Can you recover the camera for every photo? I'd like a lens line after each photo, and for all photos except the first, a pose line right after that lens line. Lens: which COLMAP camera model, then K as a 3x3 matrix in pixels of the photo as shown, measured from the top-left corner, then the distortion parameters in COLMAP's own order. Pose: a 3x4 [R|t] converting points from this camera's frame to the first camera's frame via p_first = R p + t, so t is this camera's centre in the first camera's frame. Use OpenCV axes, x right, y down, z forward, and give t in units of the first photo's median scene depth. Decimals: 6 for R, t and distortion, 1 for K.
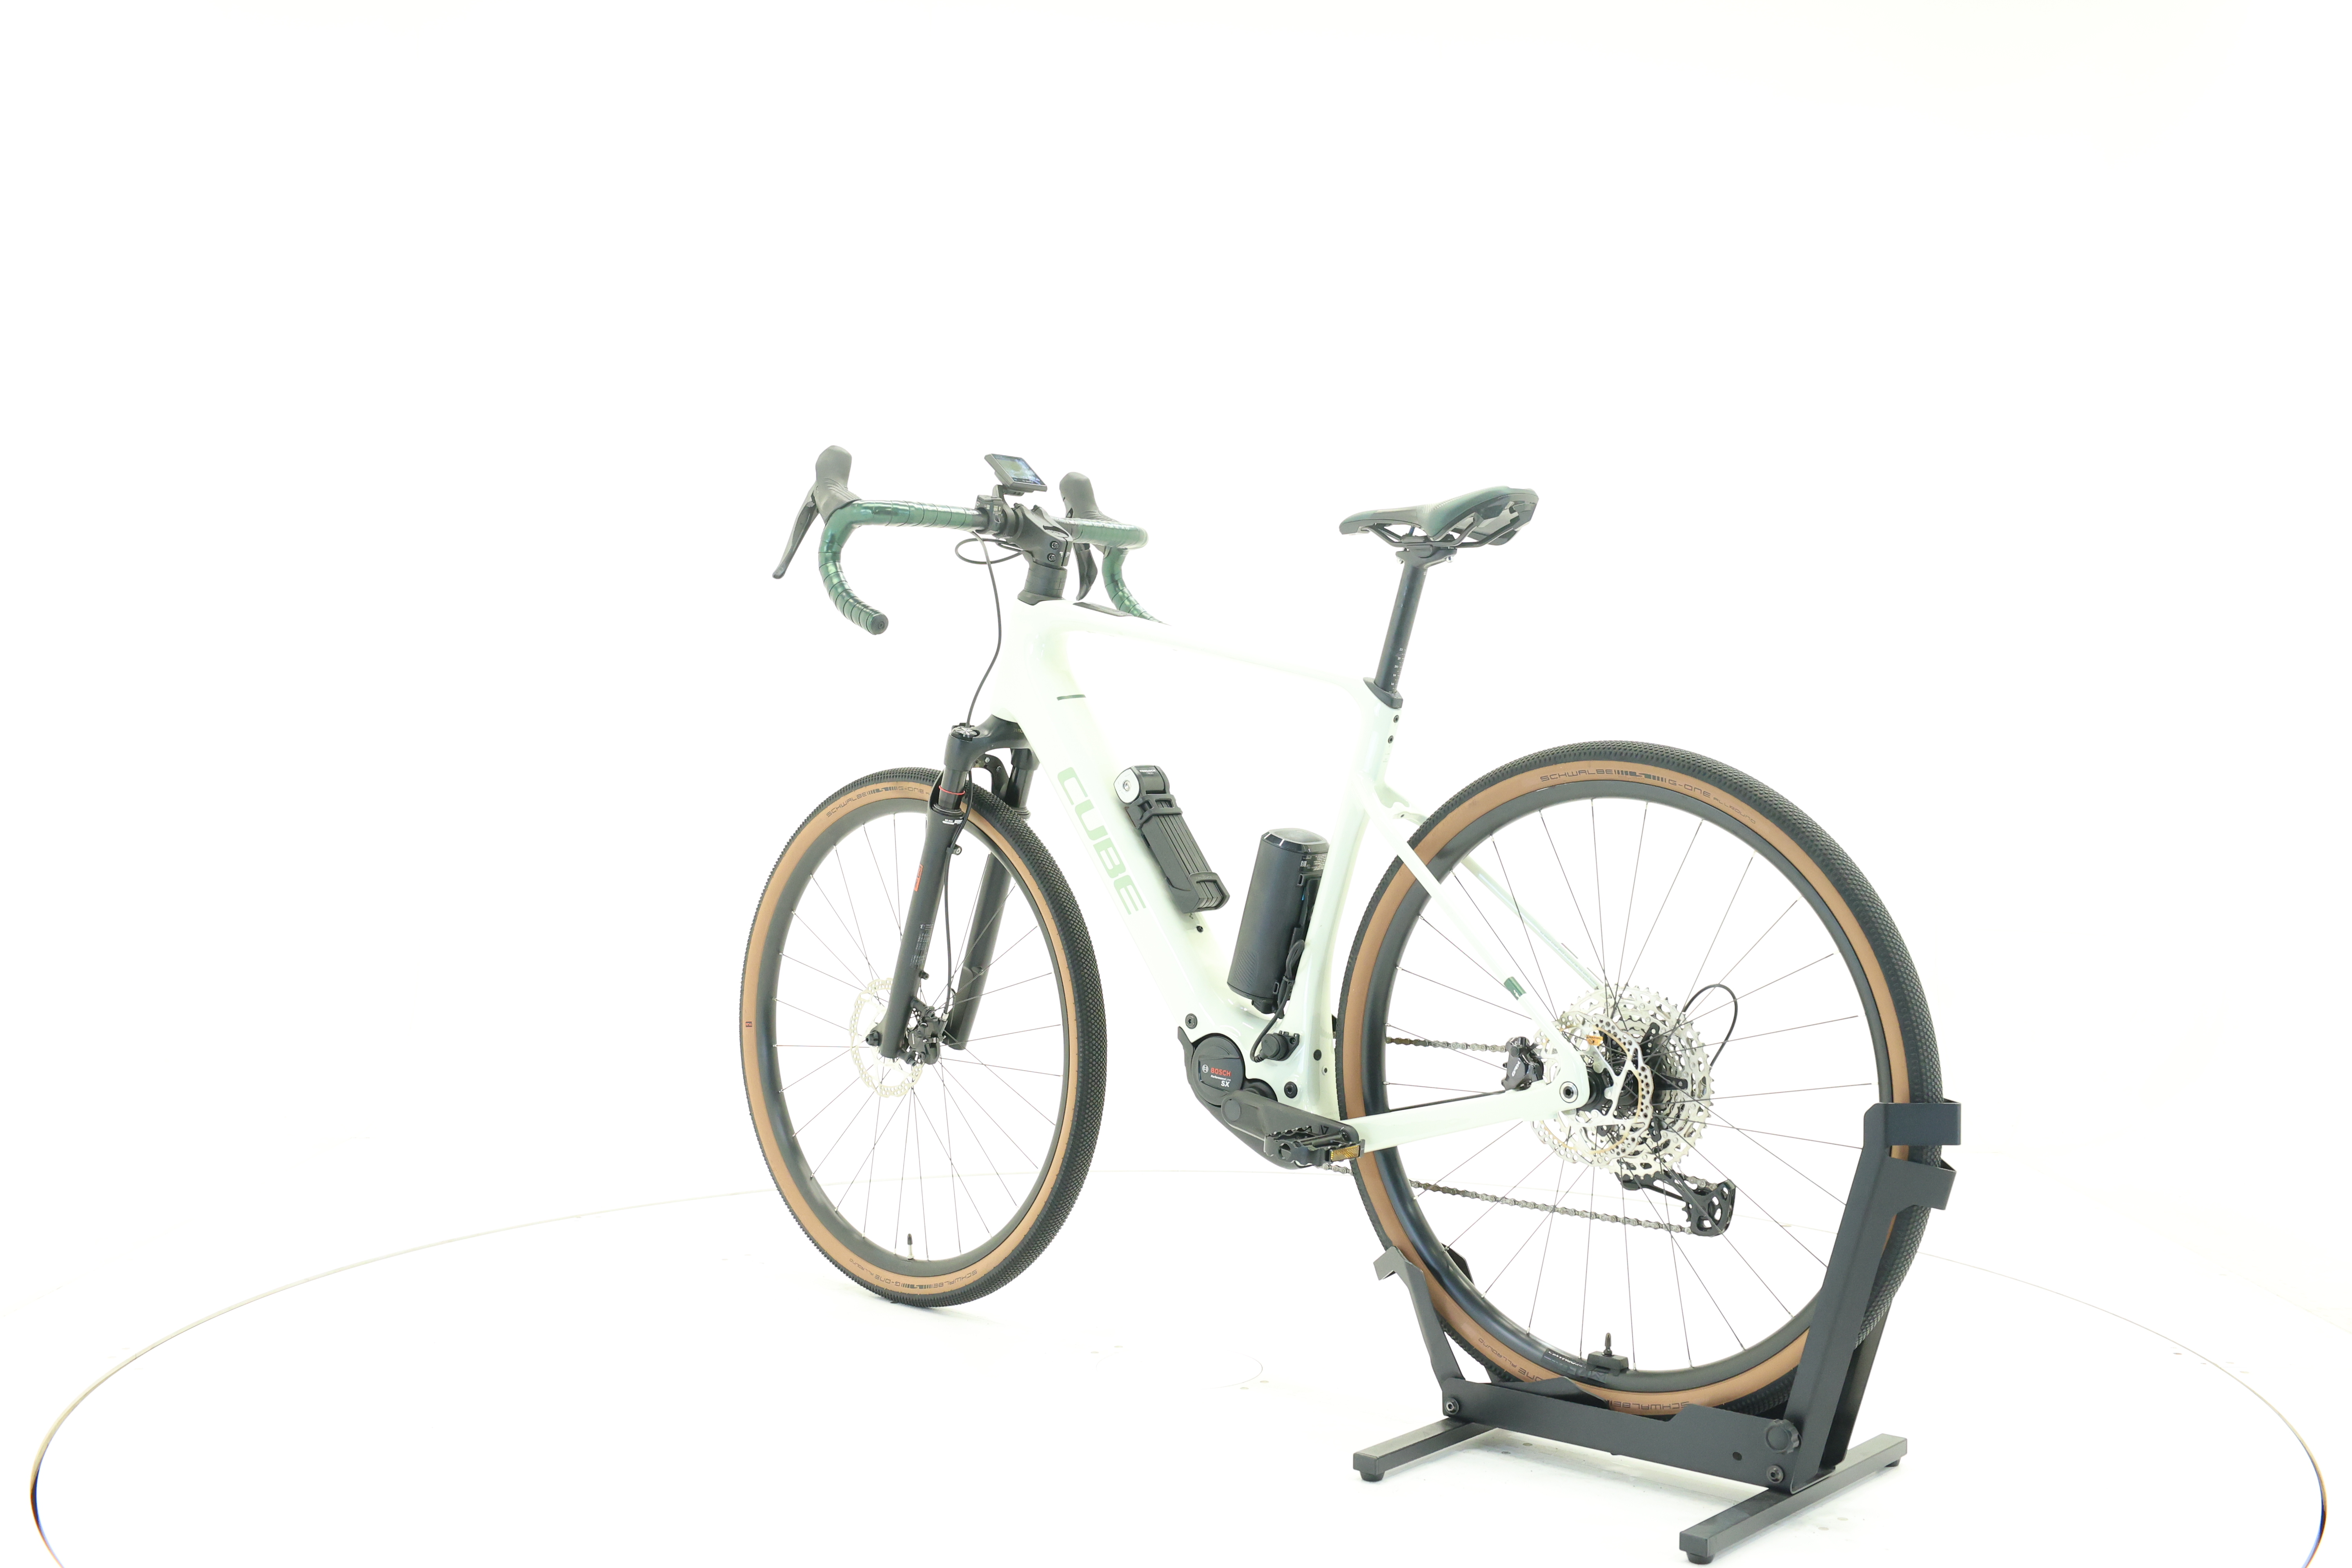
lens RADIAL K [[2491.8, 0, 1182.2], [0, 2491.8, 767.3], [0, 0, 1]] dist [0.010943, 0.000000]
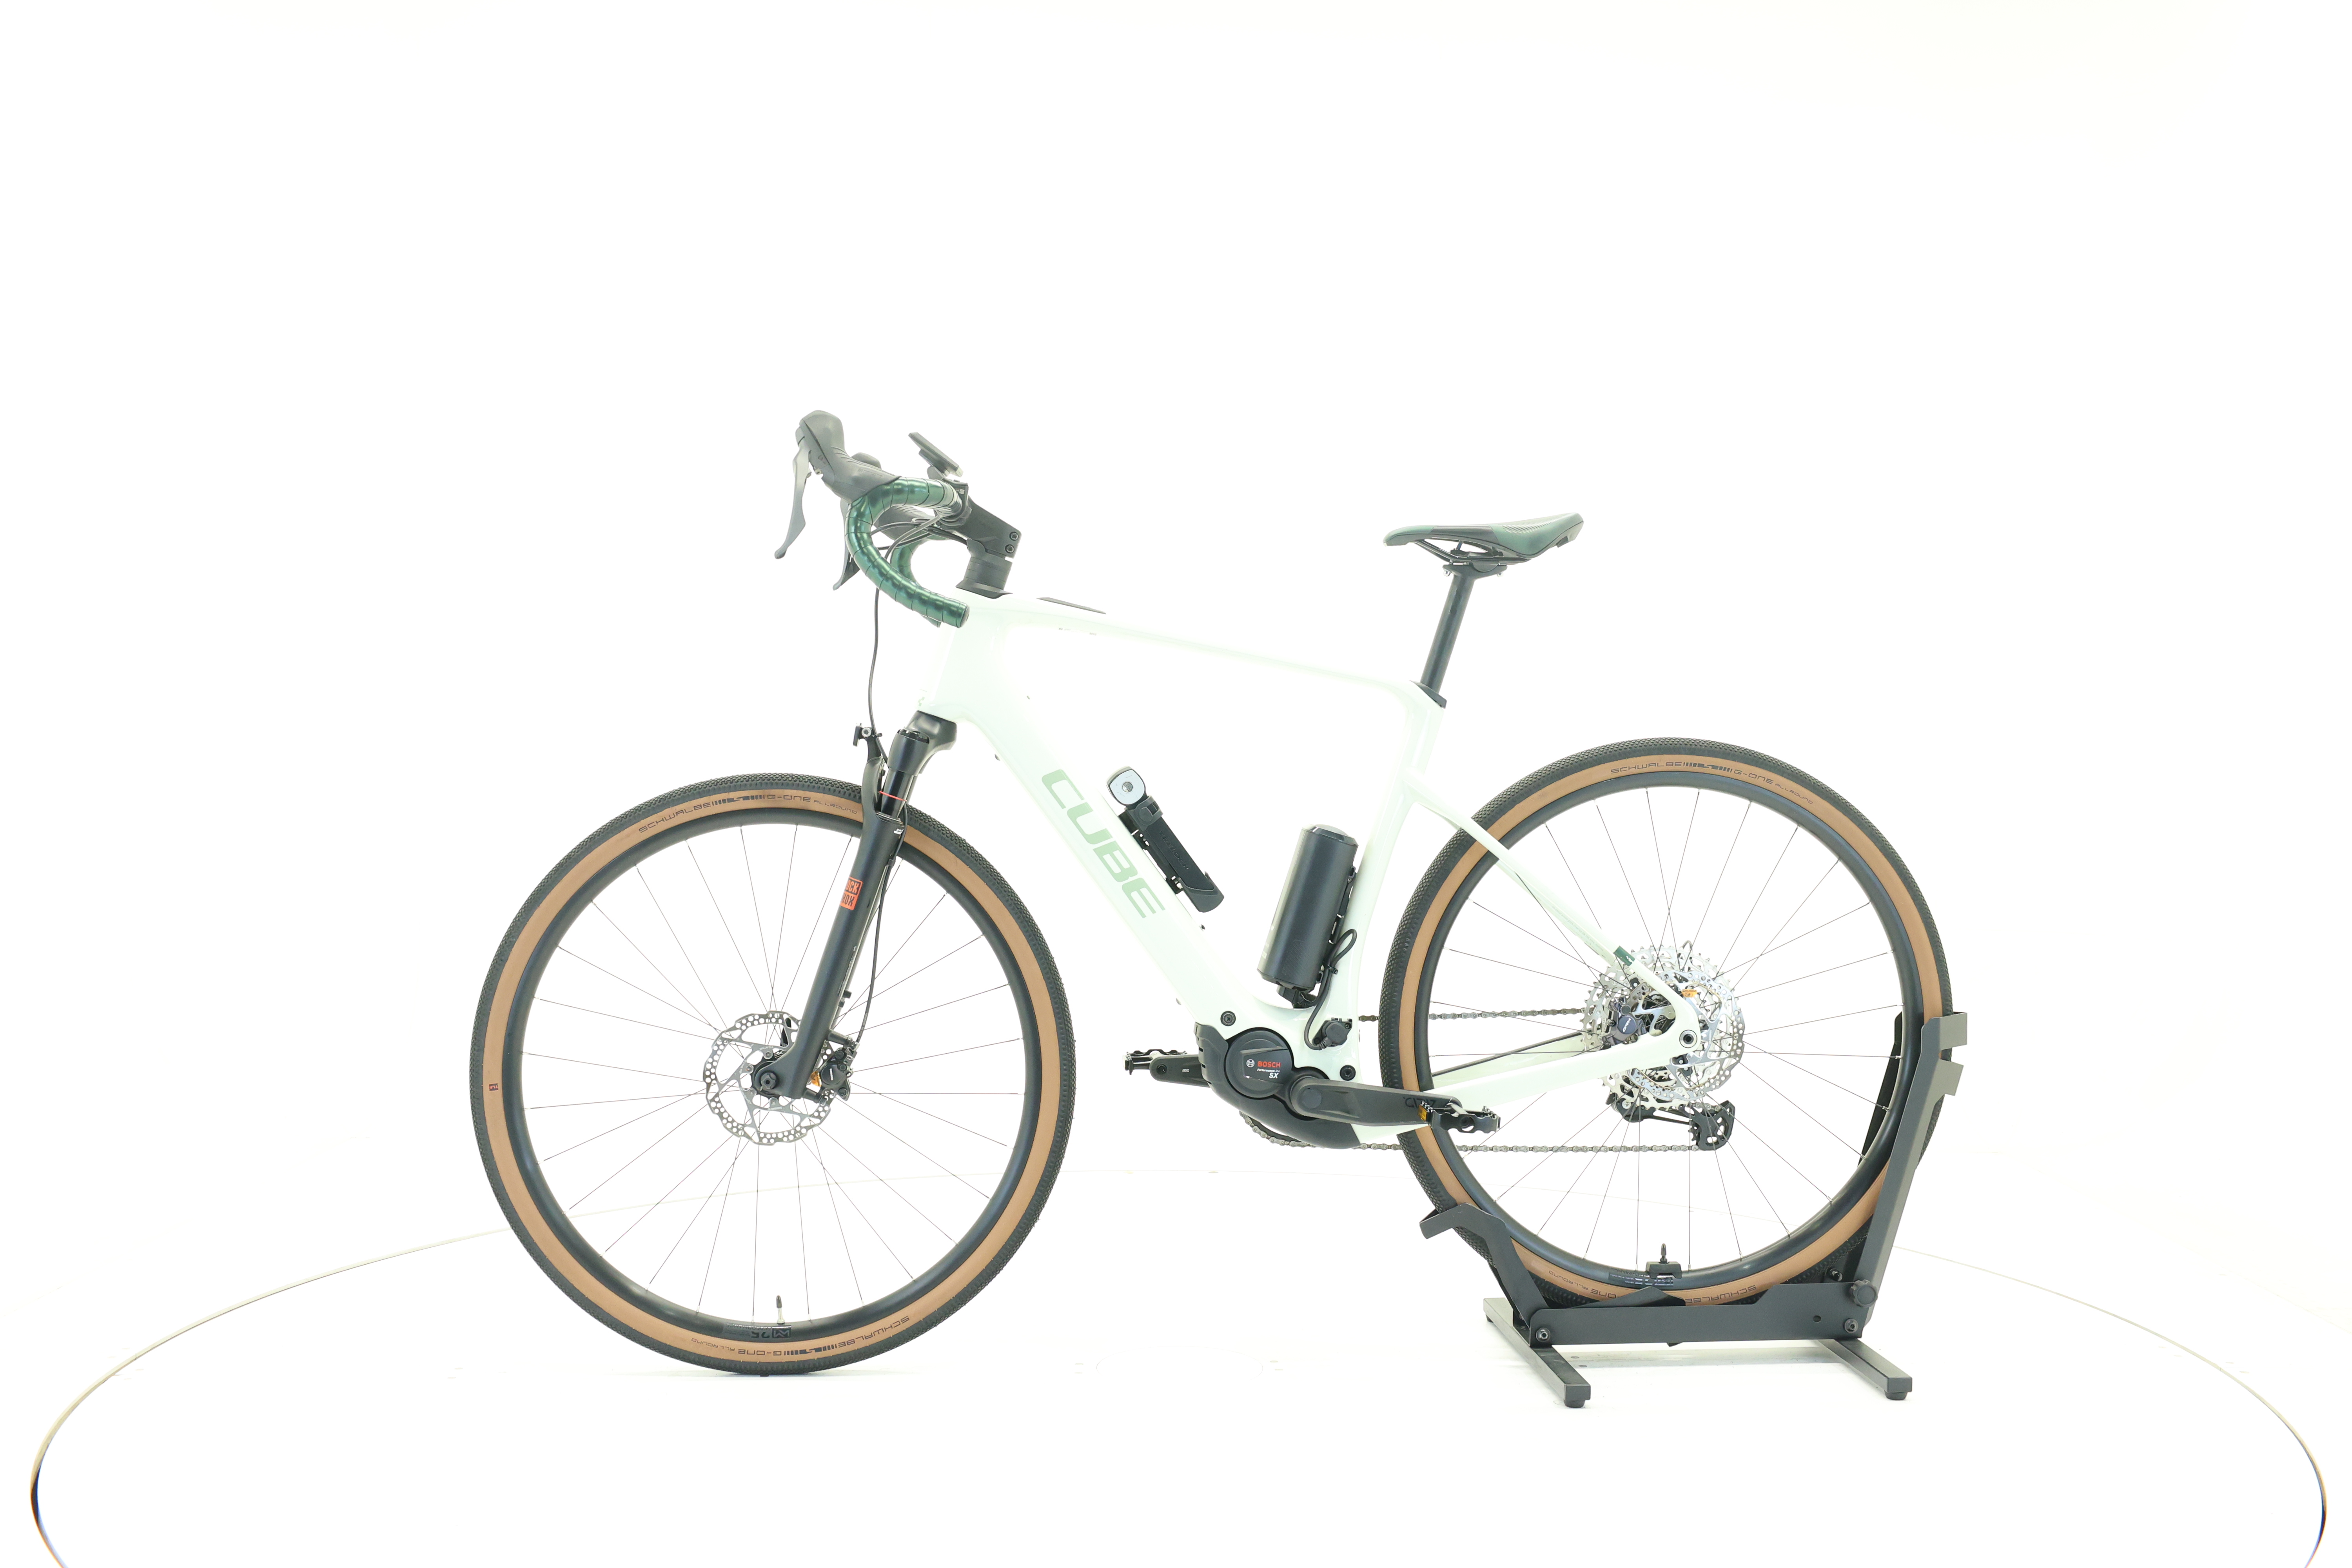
lens RADIAL K [[2491.8, 0, 1175.7], [0, 2491.8, 788.0], [0, 0, 1]] dist [0.010943, 0.000000]
pose [[0.695004, -0.022522, 0.718653, -0.778589], [0.013664, 0.999743, 0.018117, -0.010779], [-0.718876, -0.002772, 0.695133, 0.331453]]
